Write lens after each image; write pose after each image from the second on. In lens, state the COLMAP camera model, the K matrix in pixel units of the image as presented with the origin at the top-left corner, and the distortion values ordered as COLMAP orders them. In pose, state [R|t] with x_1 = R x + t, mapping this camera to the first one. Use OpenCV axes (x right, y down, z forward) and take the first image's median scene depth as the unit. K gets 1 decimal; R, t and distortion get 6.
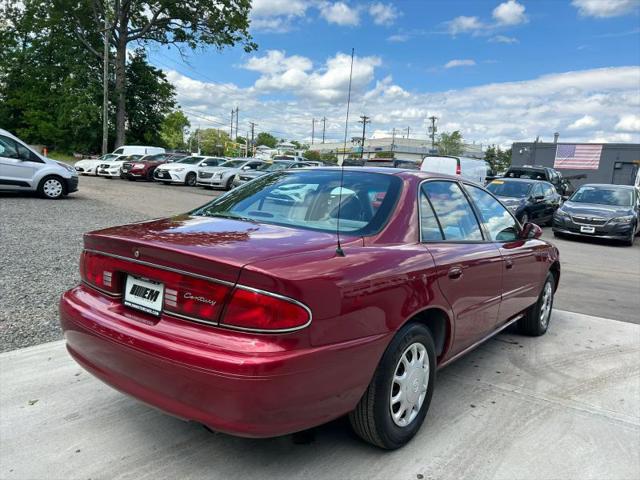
lens RADIAL K [[482.3, 0, 323.8], [0, 482.3, 239.3], [0, 0, 1]] dist [0.053741, -0.056633]
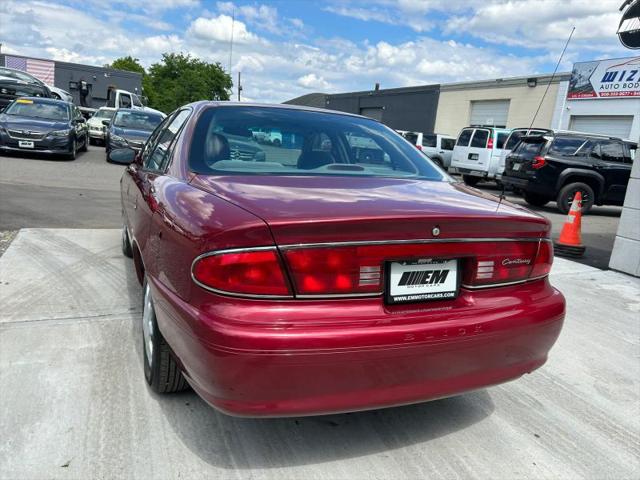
lens RADIAL K [[482.3, 0, 319.6], [0, 482.3, 240.2], [0, 0, 1]] dist [0.053741, -0.056633]
pose [[0.490044, -0.194569, 0.849706, -0.206672], [0.052151, 0.979569, 0.194229, -0.021384], [-0.870136, -0.050868, 0.490179, 0.138911]]
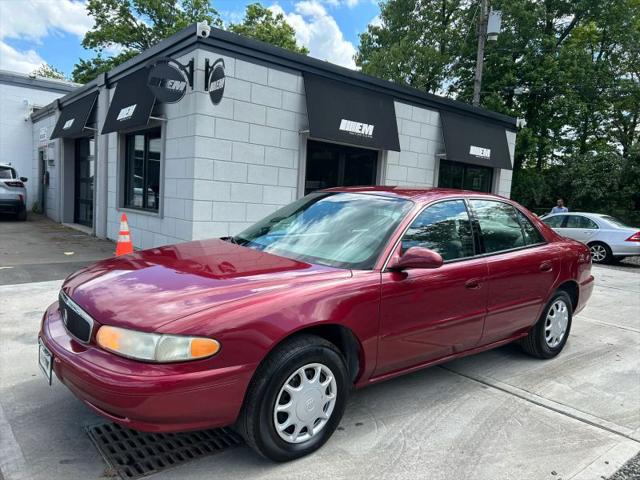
lens RADIAL K [[482.1, 0, 321.2], [0, 482.1, 241.0], [0, 0, 1]] dist [0.047896, -0.049865]
pose [[-0.966130, -0.136637, 0.218914, 0.018844], [-0.085043, 0.969513, 0.229810, -0.081040], [-0.243640, 0.203410, -0.948295, 0.665633]]
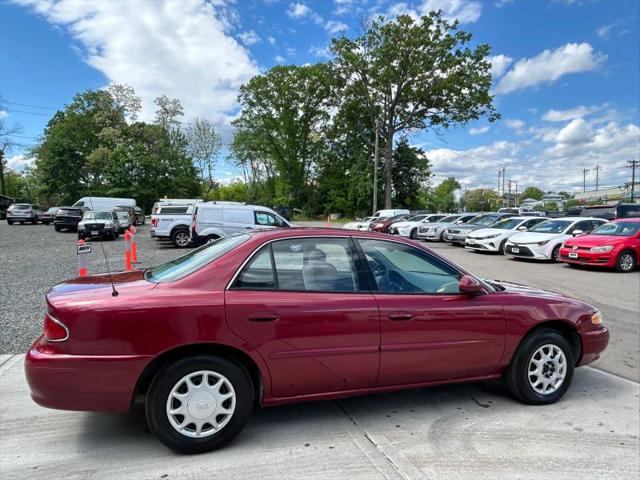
lens RADIAL K [[402.6, 0, 319.9], [0, 402.6, 239.9], [0, 0, 1]] dist [-0.001293, -0.003679]
pose [[0.816241, -0.028535, -0.577007, 0.211185], [-0.032425, 0.994942, -0.095072, -0.006443], [0.576801, 0.096311, 0.811187, 0.060611]]
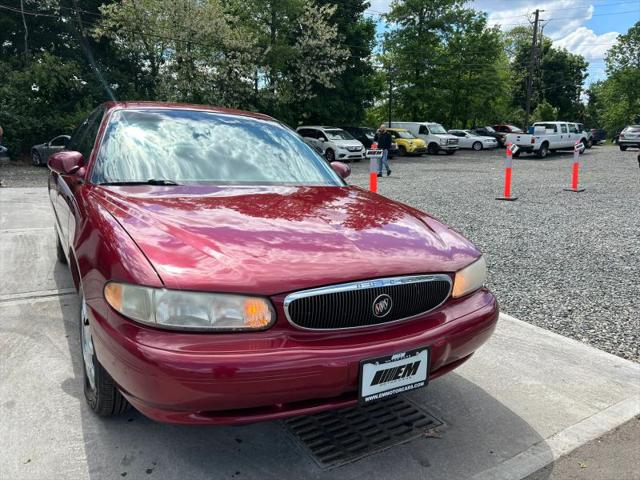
lens RADIAL K [[482.3, 0, 319.2], [0, 482.3, 243.8], [0, 0, 1]] dist [0.053741, -0.056633]
pose [[-0.381994, 0.119667, -0.916385, 0.304791], [-0.165405, 0.966717, 0.195189, -0.032853], [0.909243, 0.226135, -0.349486, 0.518847]]
